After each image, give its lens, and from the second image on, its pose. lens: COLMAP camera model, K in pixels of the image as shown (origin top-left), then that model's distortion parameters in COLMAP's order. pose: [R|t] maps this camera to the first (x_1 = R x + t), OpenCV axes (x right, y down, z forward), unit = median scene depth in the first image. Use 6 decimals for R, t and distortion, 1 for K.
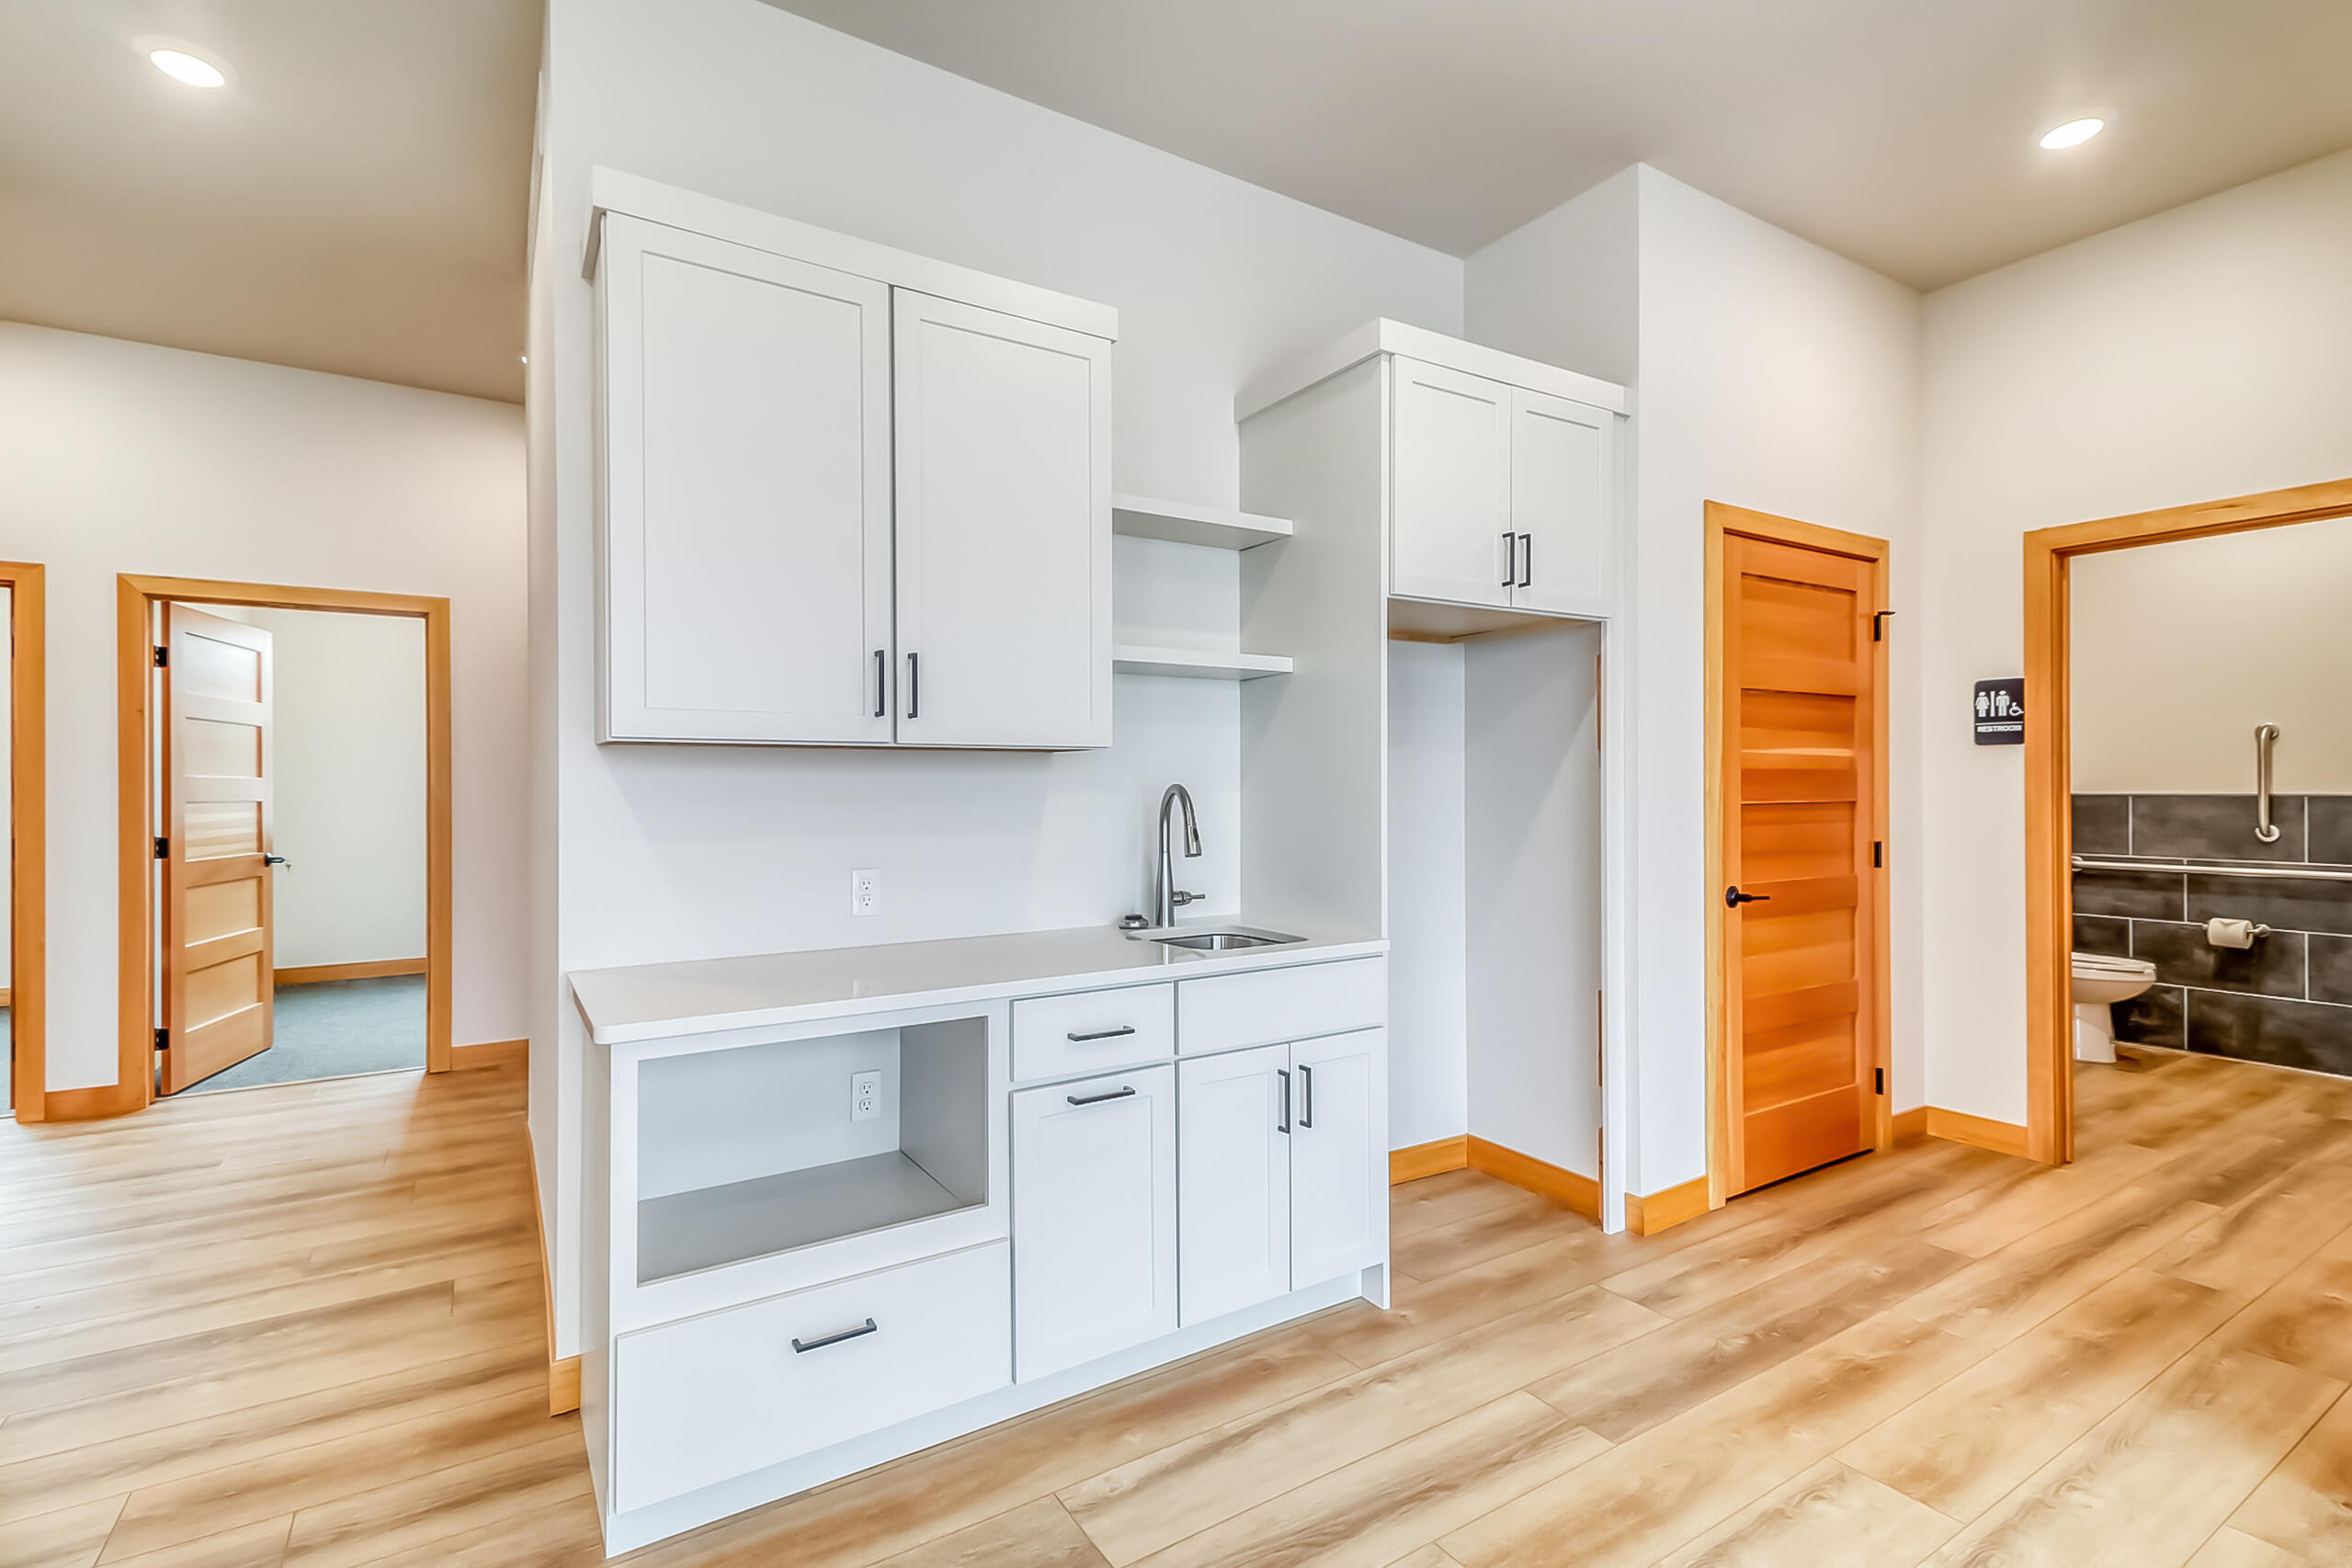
lens RADIAL K [[1076.8, 0, 1172.4], [0, 1076.8, 772.7], [0, 0, 1]] dist [0.020141, -0.010030]
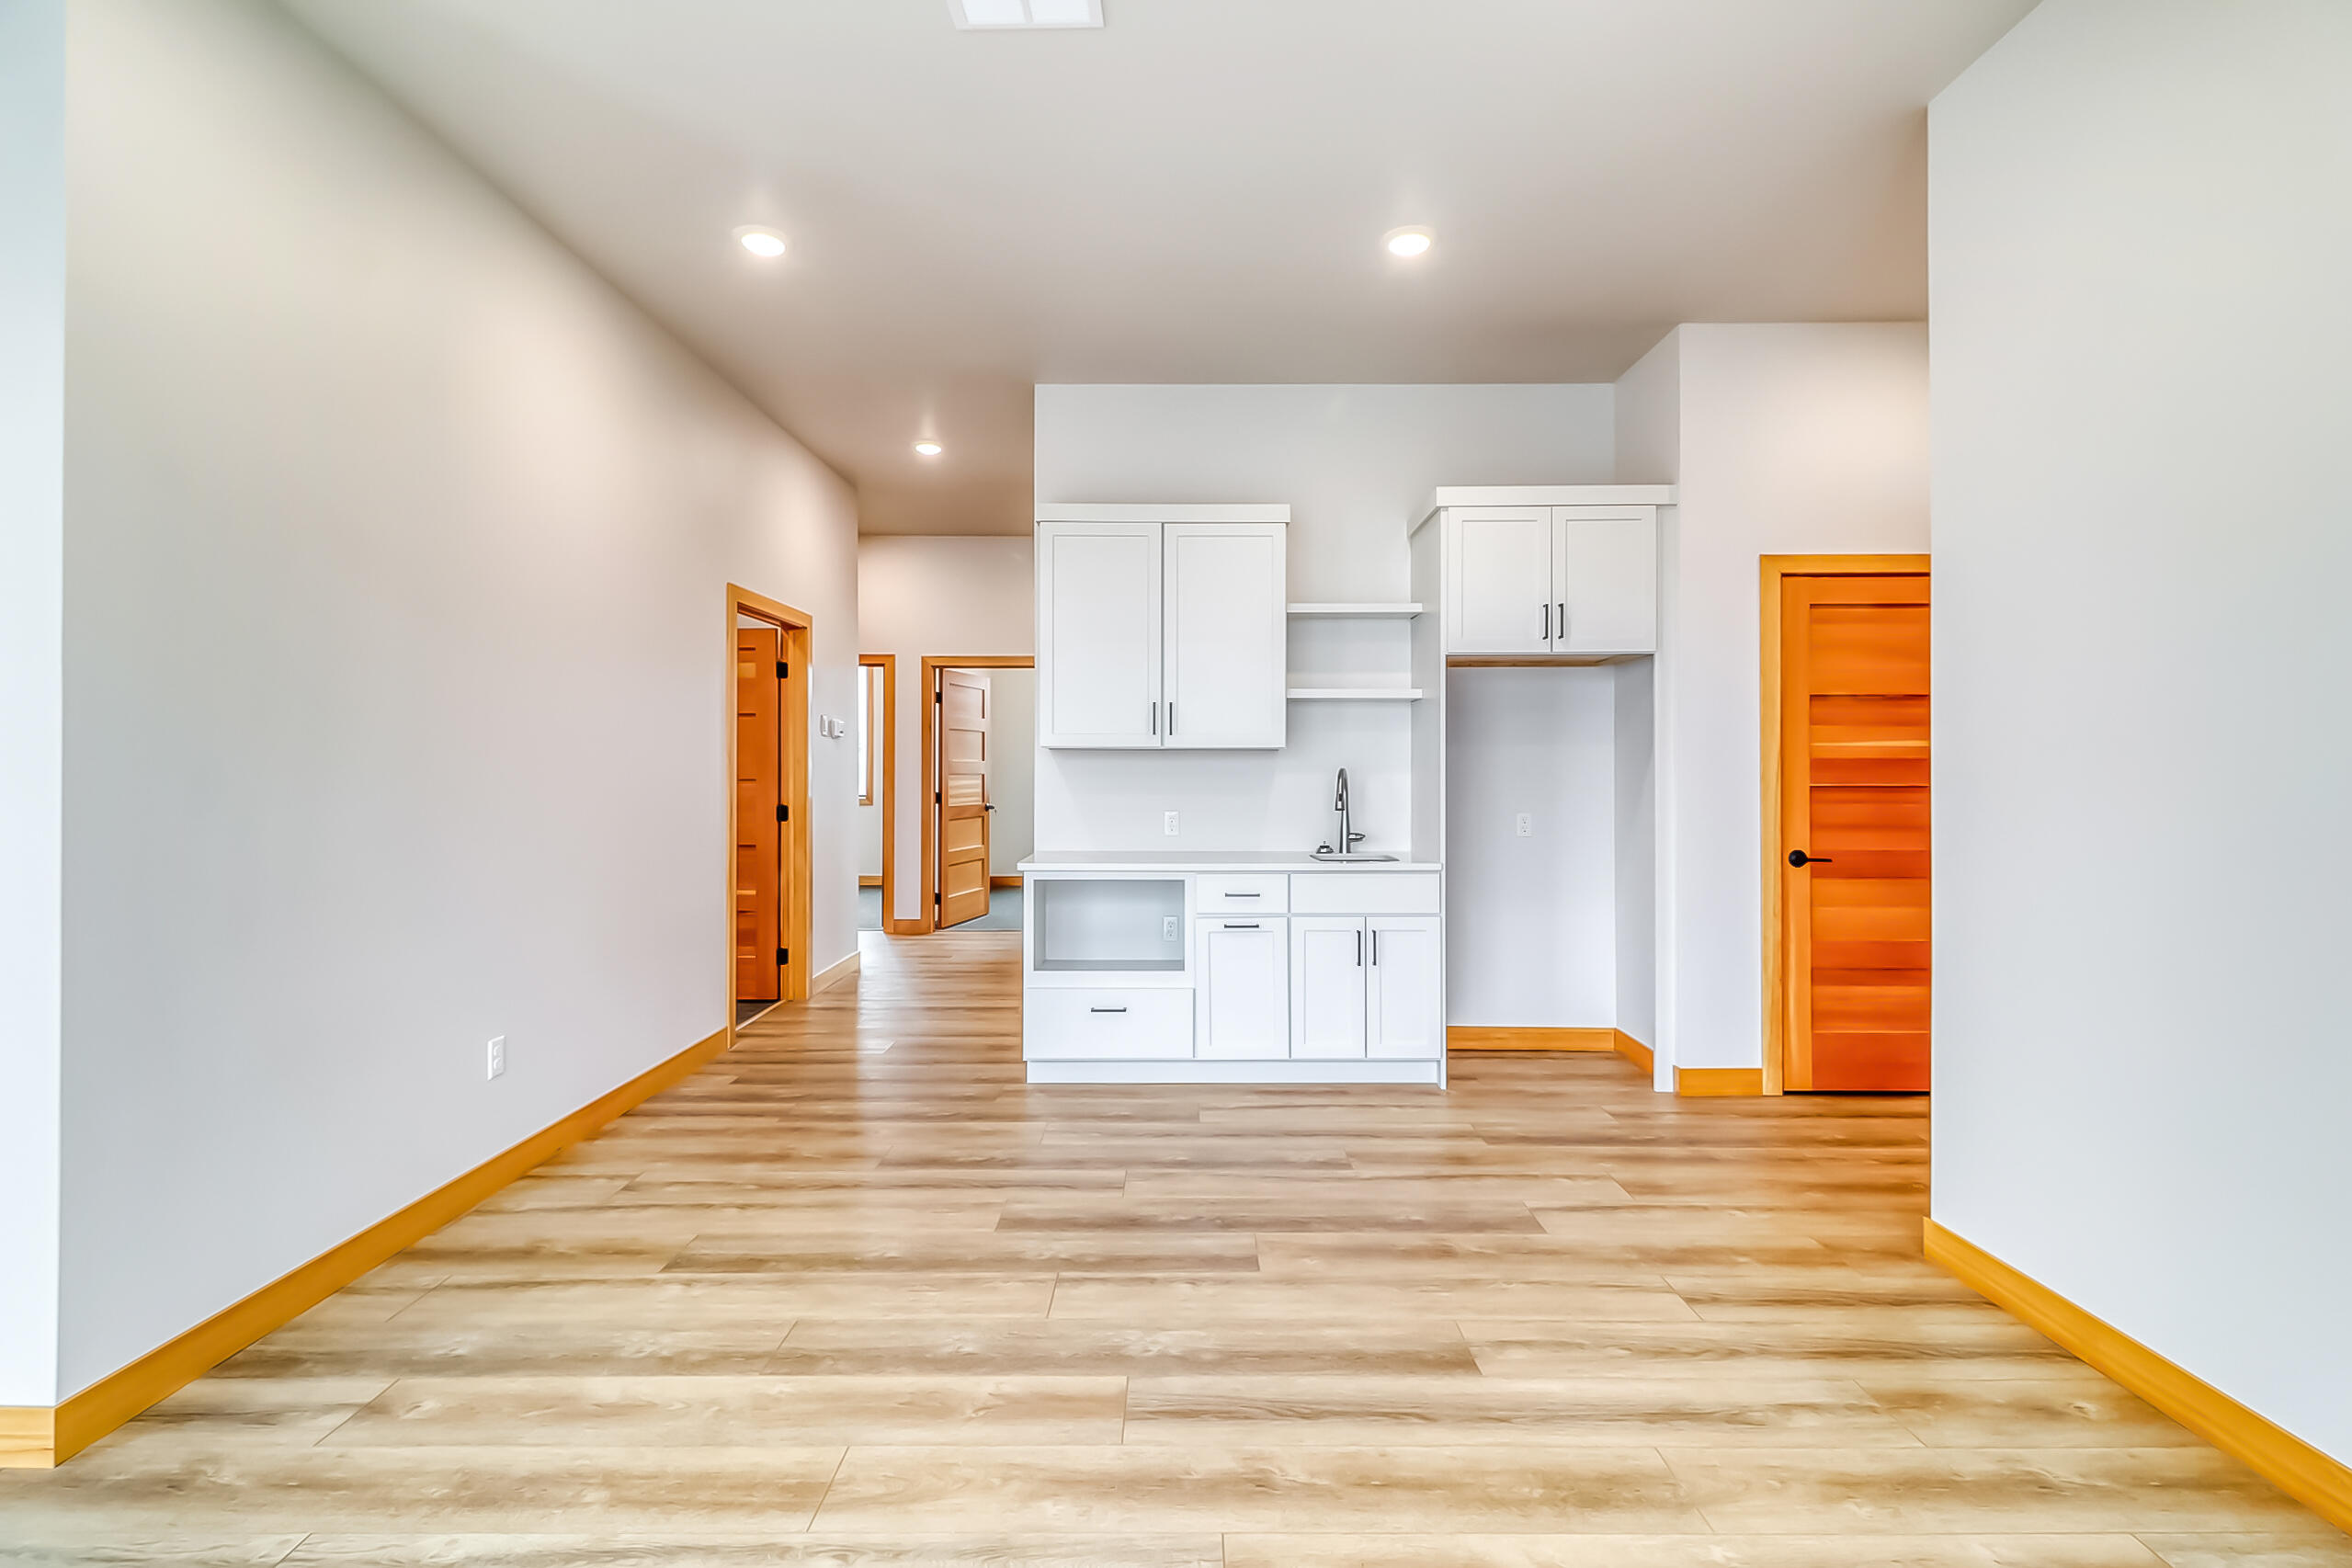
lens RADIAL K [[1076.8, 0, 1186.9], [0, 1076.8, 755.1], [0, 0, 1]] dist [0.020141, -0.010030]
pose [[0.843895, -0.000534, -0.536508, 0.607120], [0.002221, 0.999994, 0.002499, -0.012883], [0.536504, -0.003300, 0.843891, -0.480330]]
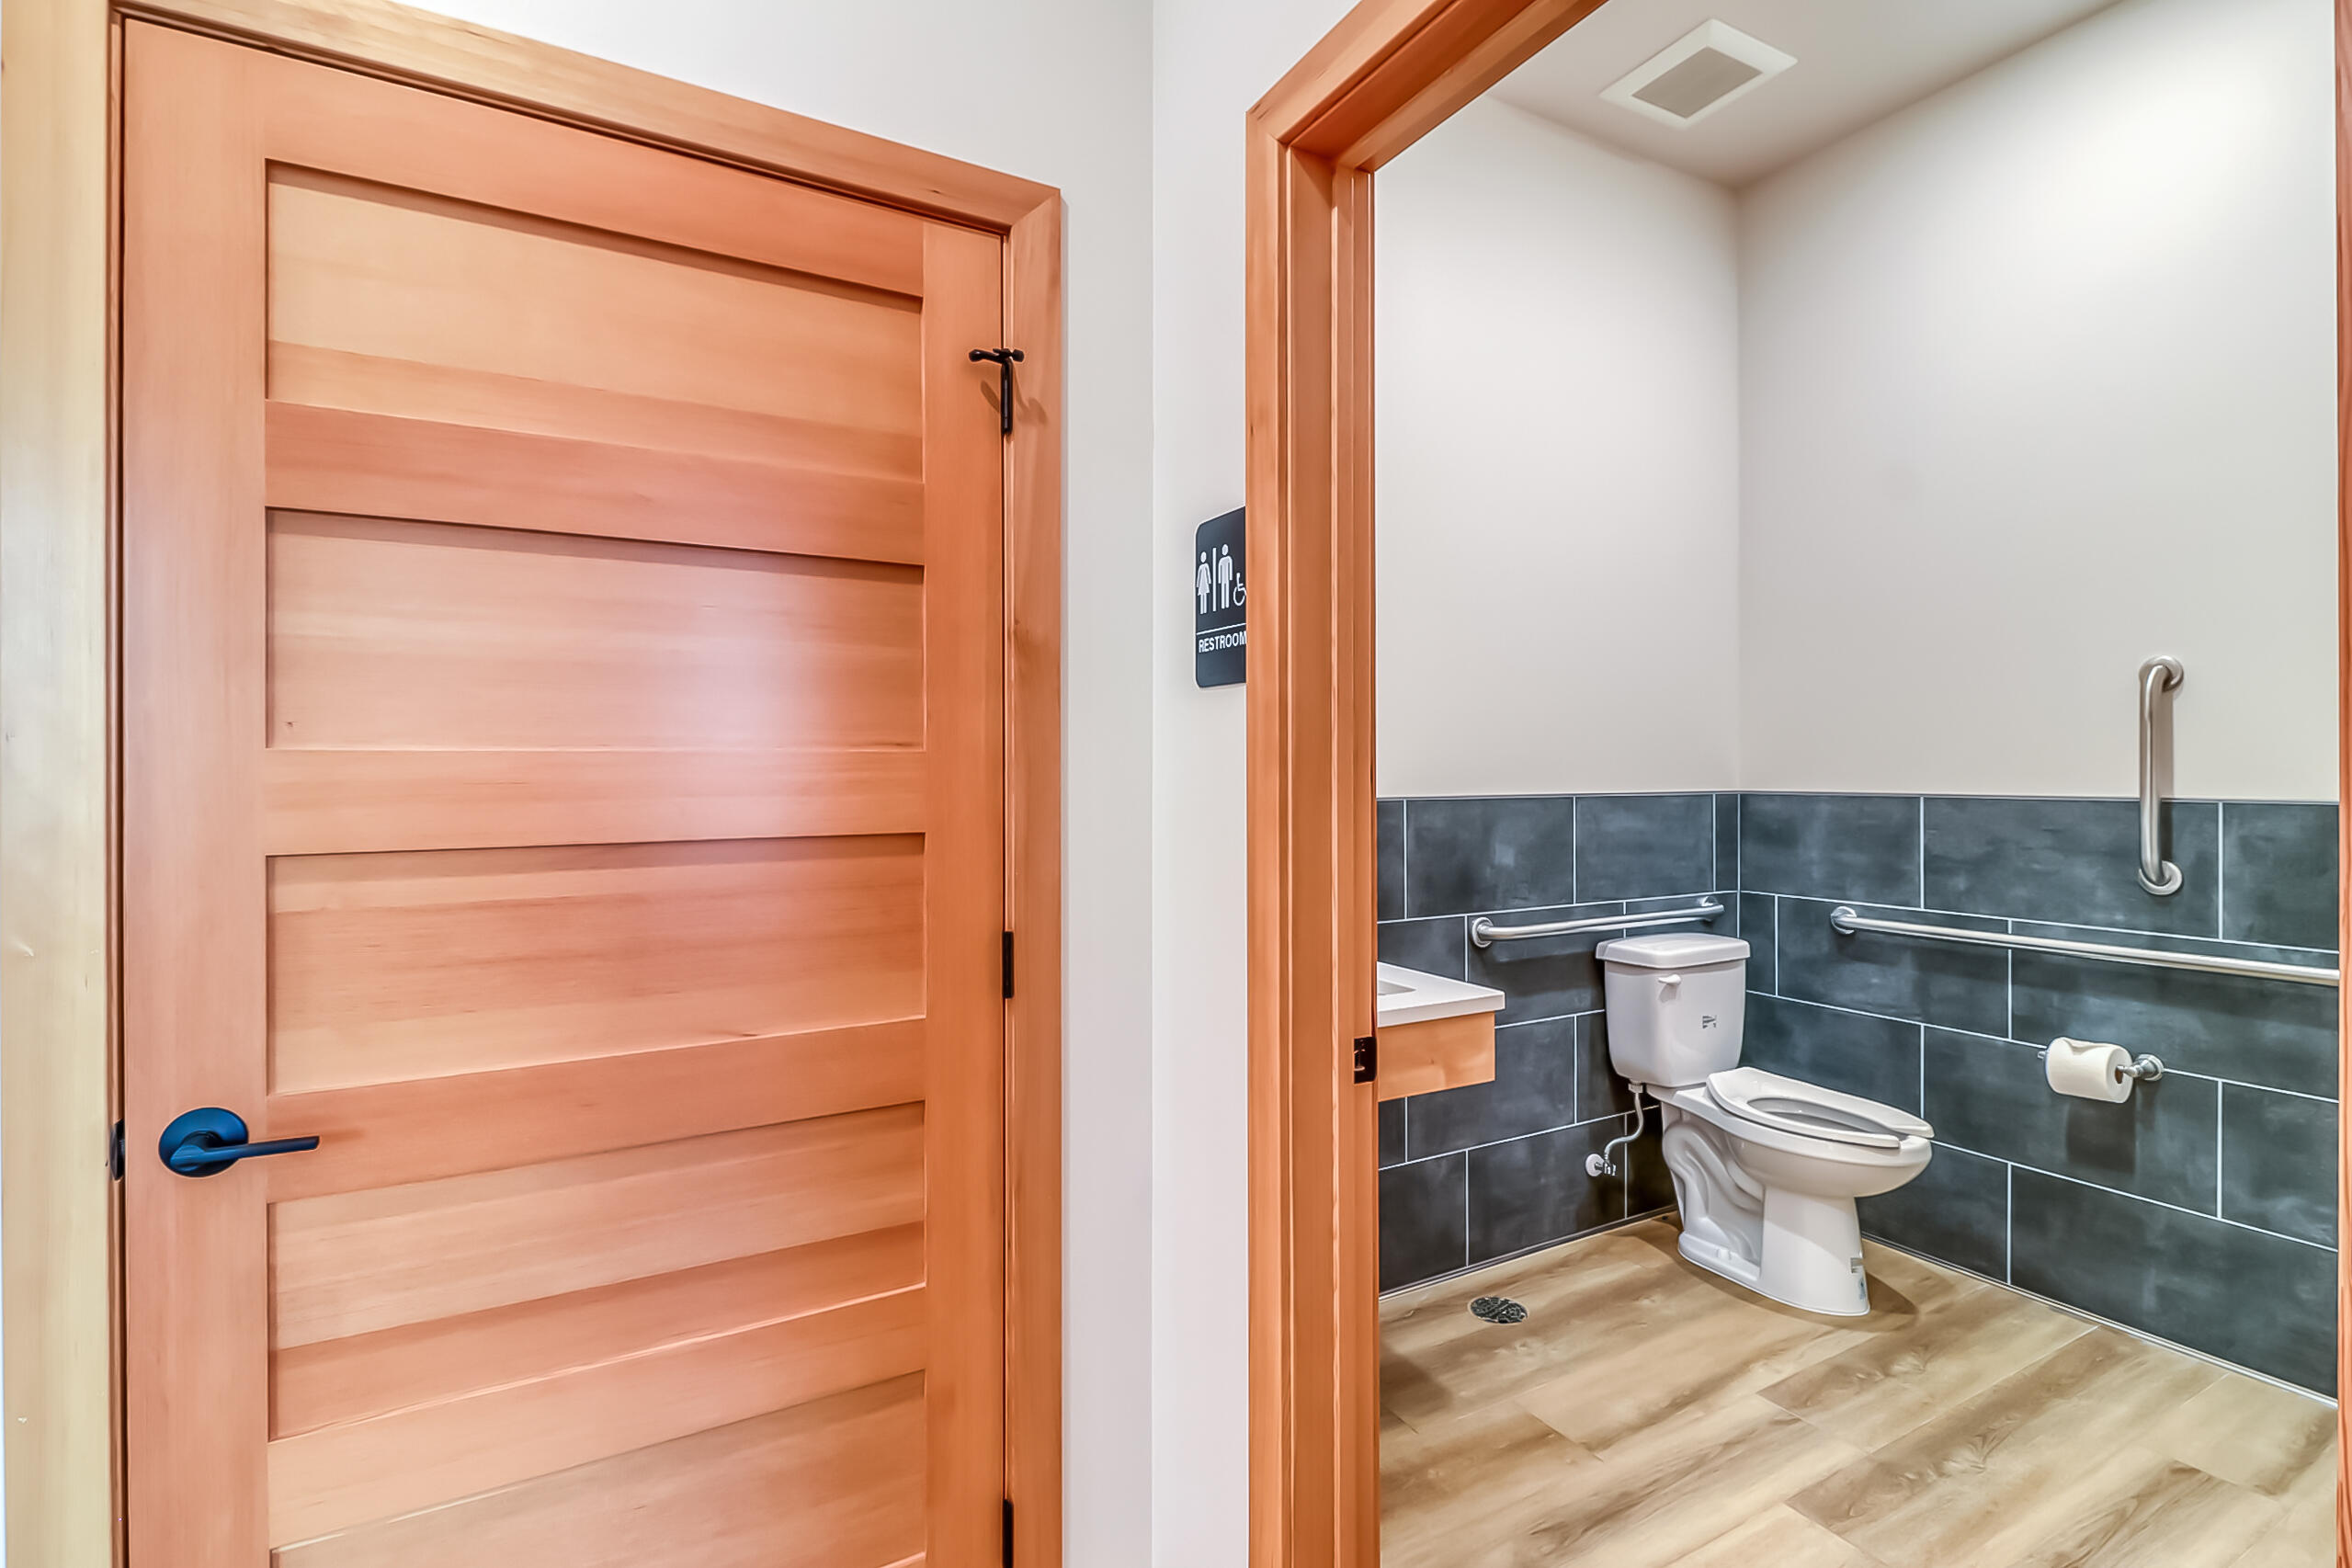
lens RADIAL K [[1076.8, 0, 1196.8], [0, 1076.8, 770.2], [0, 0, 1]] dist [0.020141, -0.010030]
pose [[0.994511, 0.006583, -0.104428, 0.905124], [-0.005164, 0.999891, 0.013853, 0.004026], [0.104507, -0.013238, 0.994436, 0.672651]]
